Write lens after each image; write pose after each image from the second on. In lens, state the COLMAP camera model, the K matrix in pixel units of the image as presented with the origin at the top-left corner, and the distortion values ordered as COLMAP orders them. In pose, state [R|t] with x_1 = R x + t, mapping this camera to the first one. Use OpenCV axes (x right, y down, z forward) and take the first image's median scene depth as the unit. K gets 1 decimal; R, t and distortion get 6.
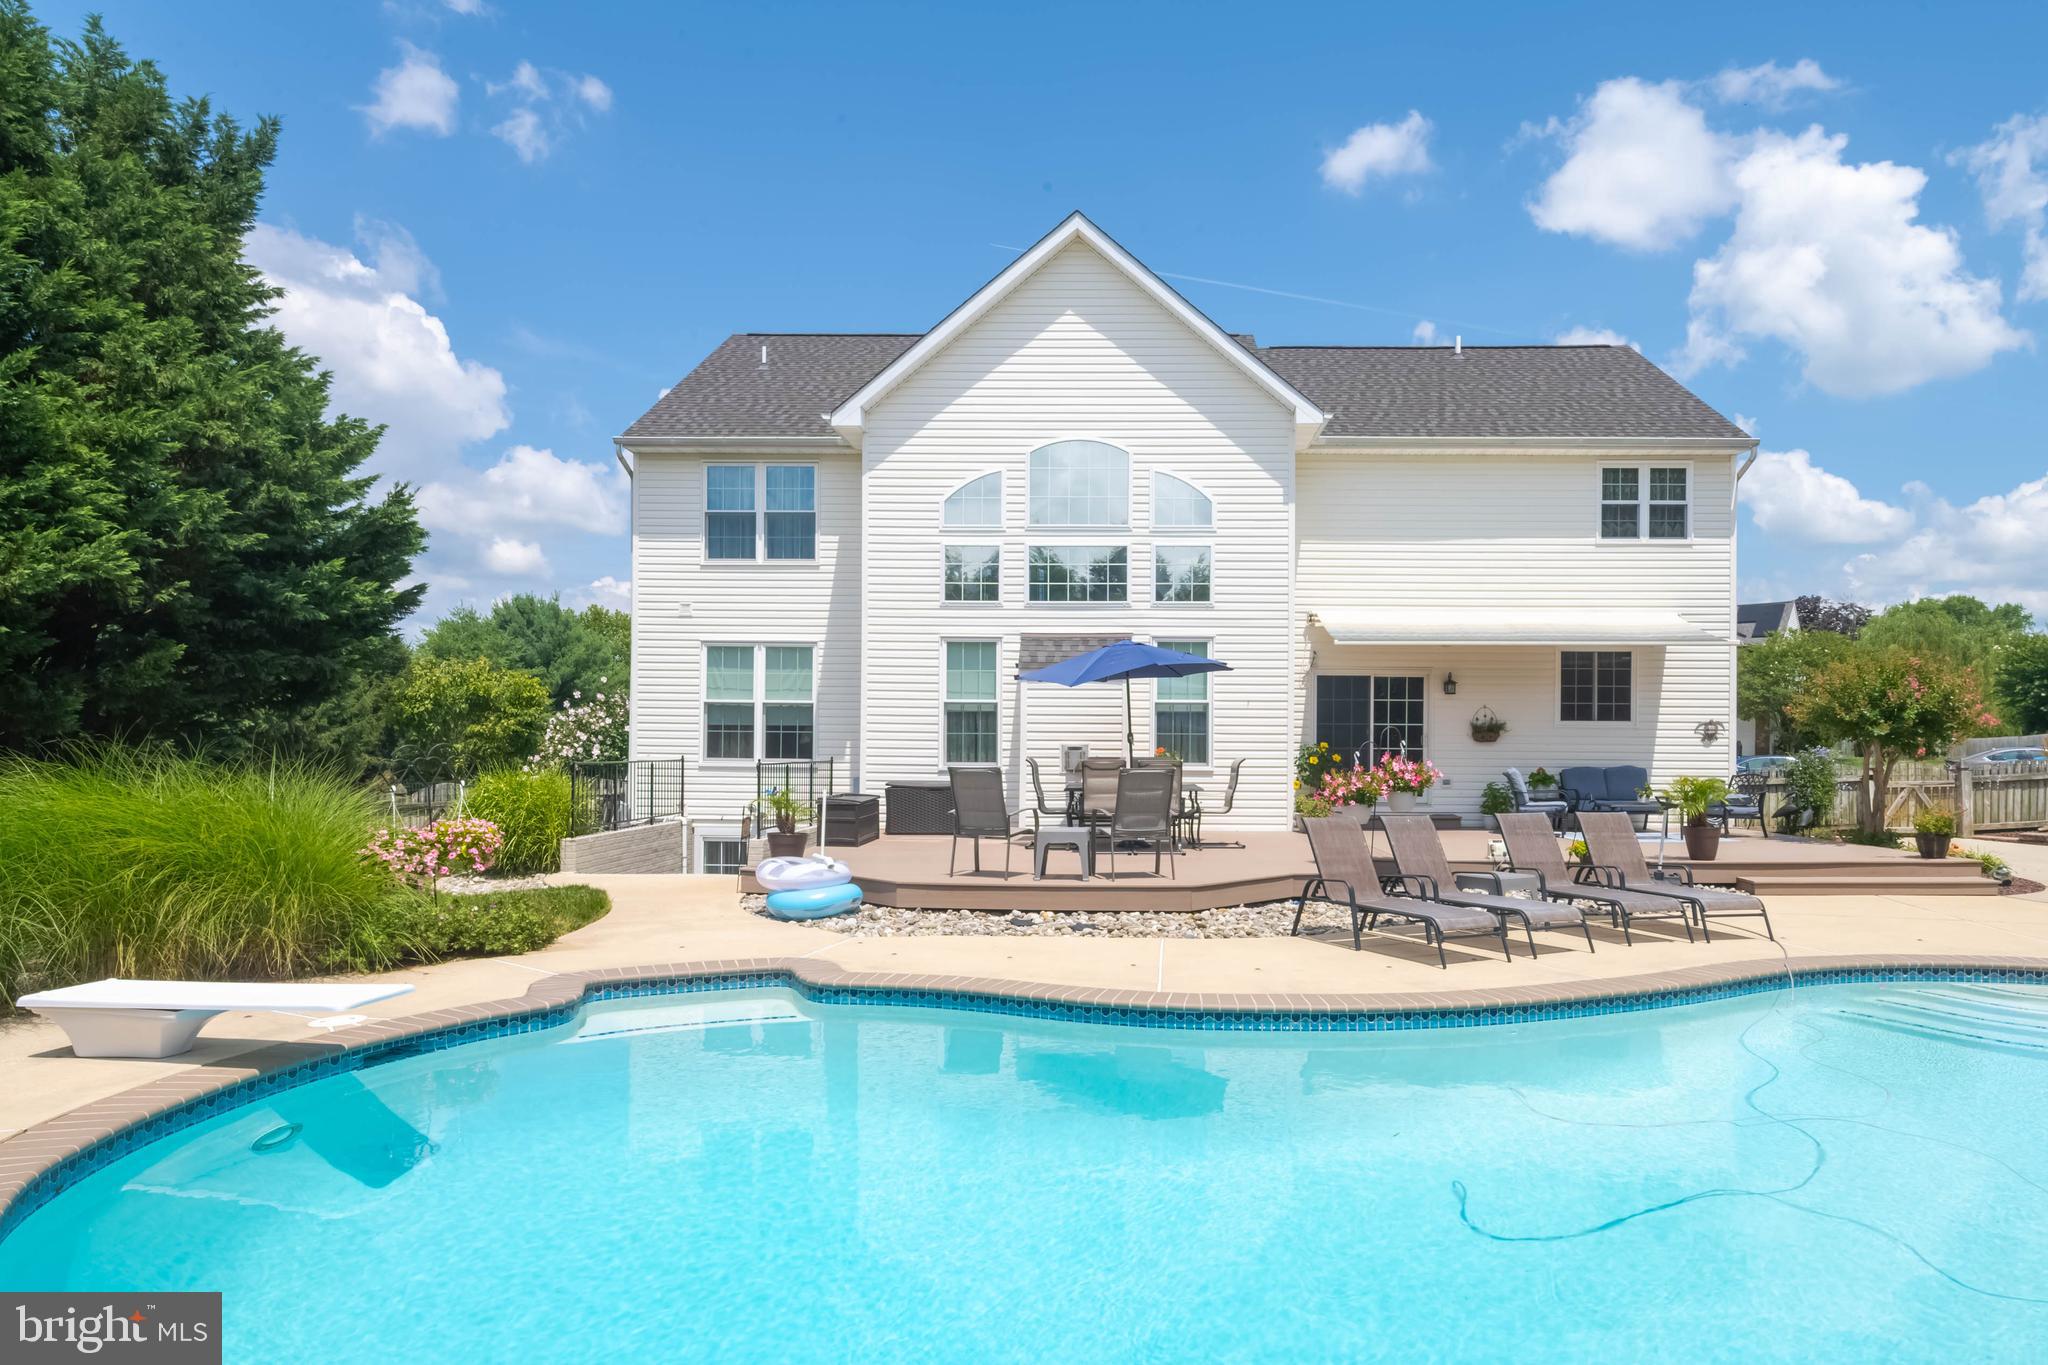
lens RADIAL K [[1155.2, 0, 1105.4], [0, 1155.2, 749.8], [0, 0, 1]] dist [0.006785, -0.002473]
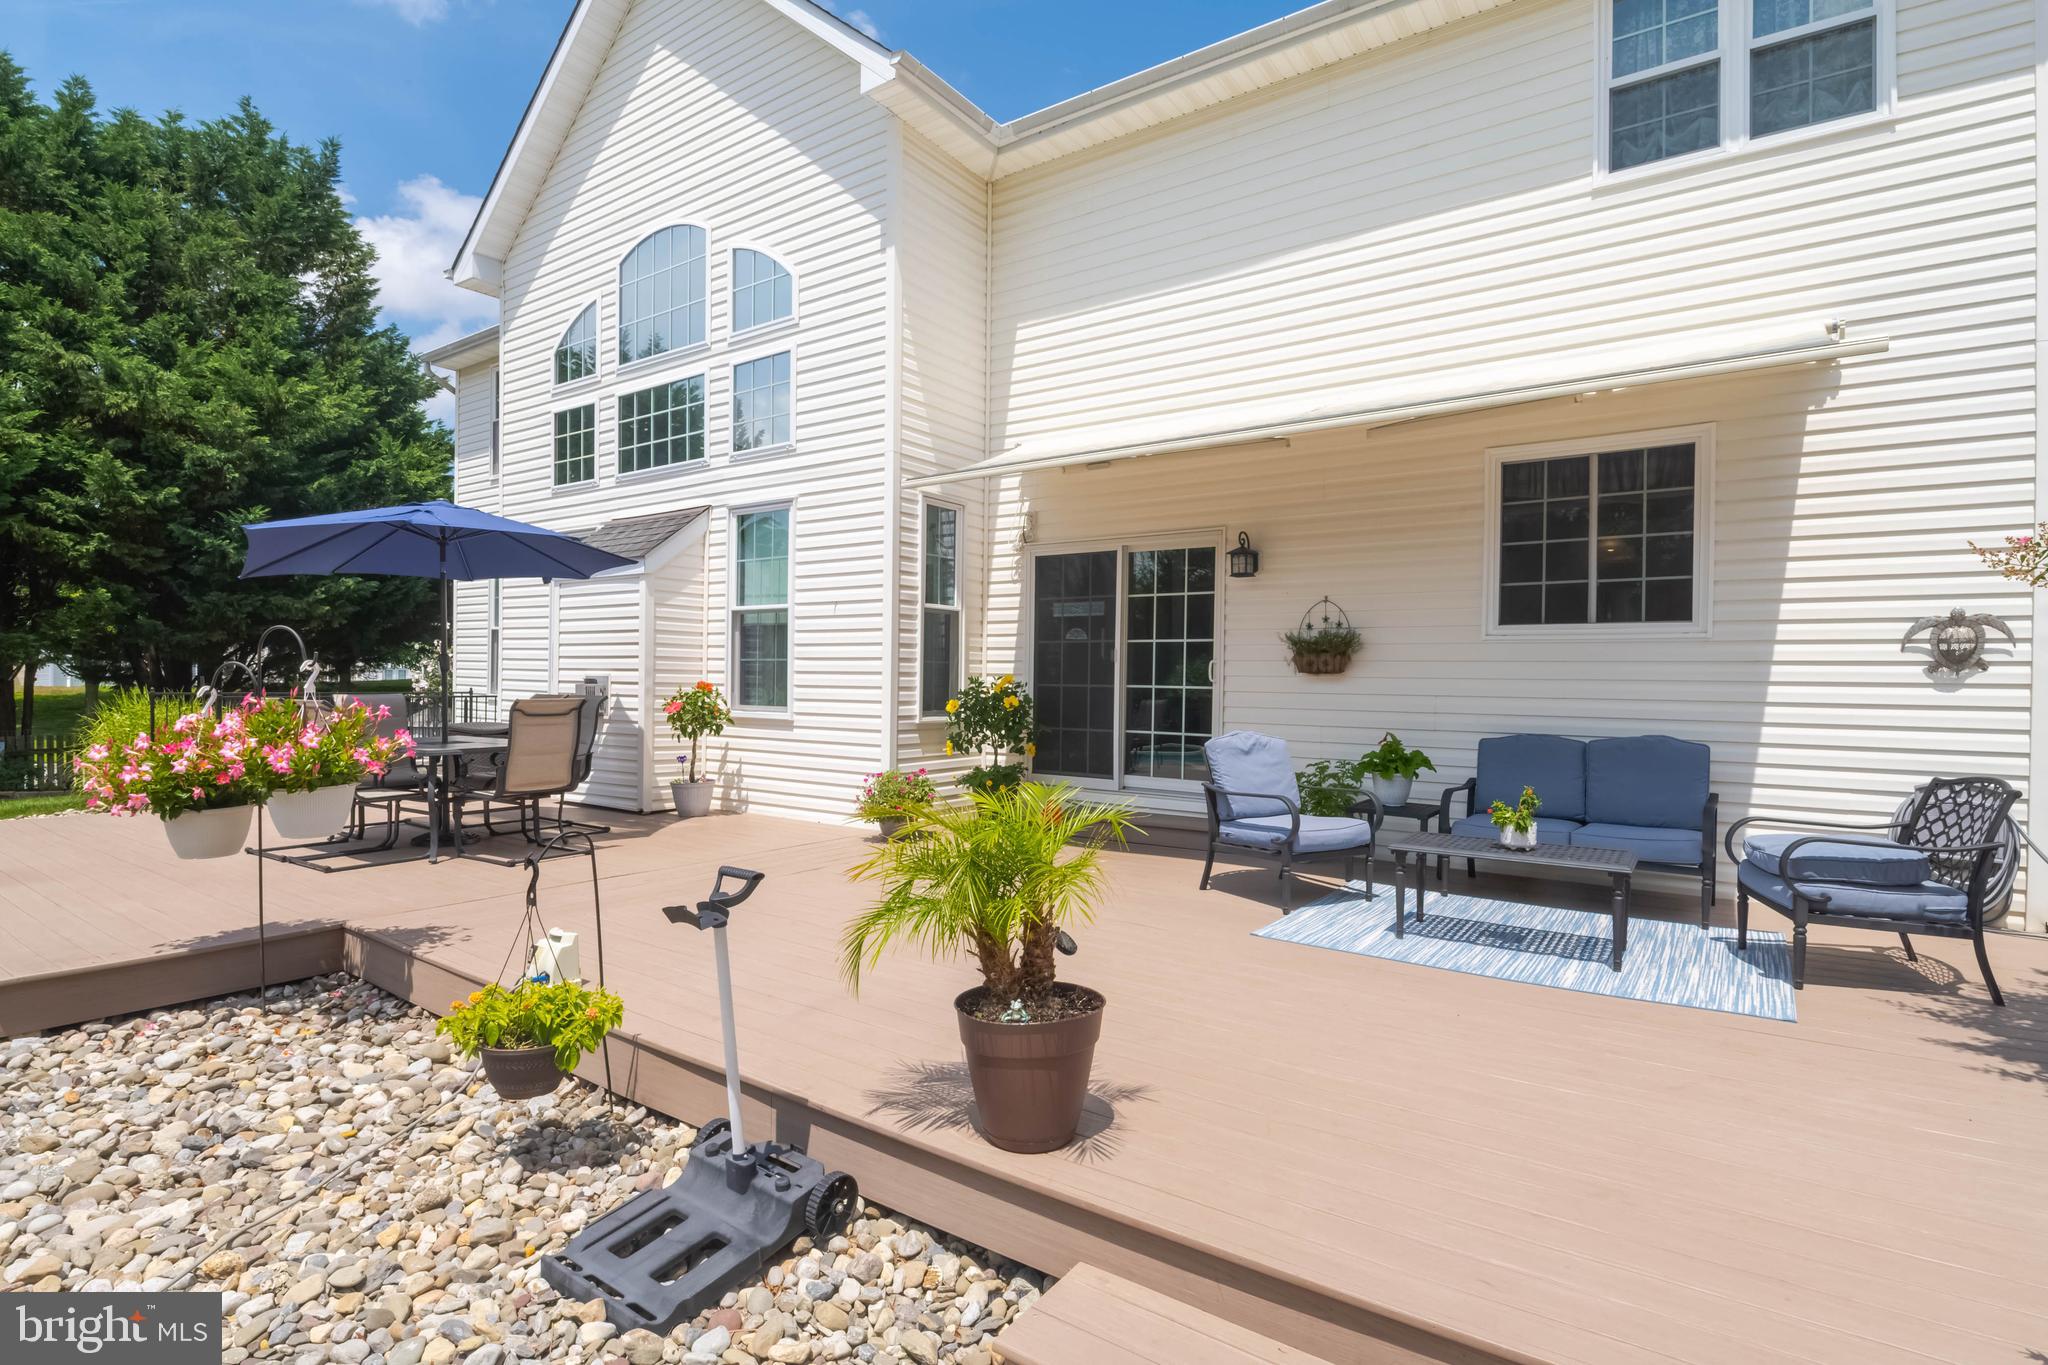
lens RADIAL K [[1037.8, 0, 1021.5], [0, 1037.8, 687.0], [0, 0, 1]] dist [-0.000049, -0.002428]
pose [[0.816007, 0.007499, -0.577993, 0.496985], [-0.011422, 0.999930, -0.003152, 0.000899], [0.577929, 0.009174, 0.816036, 0.616676]]
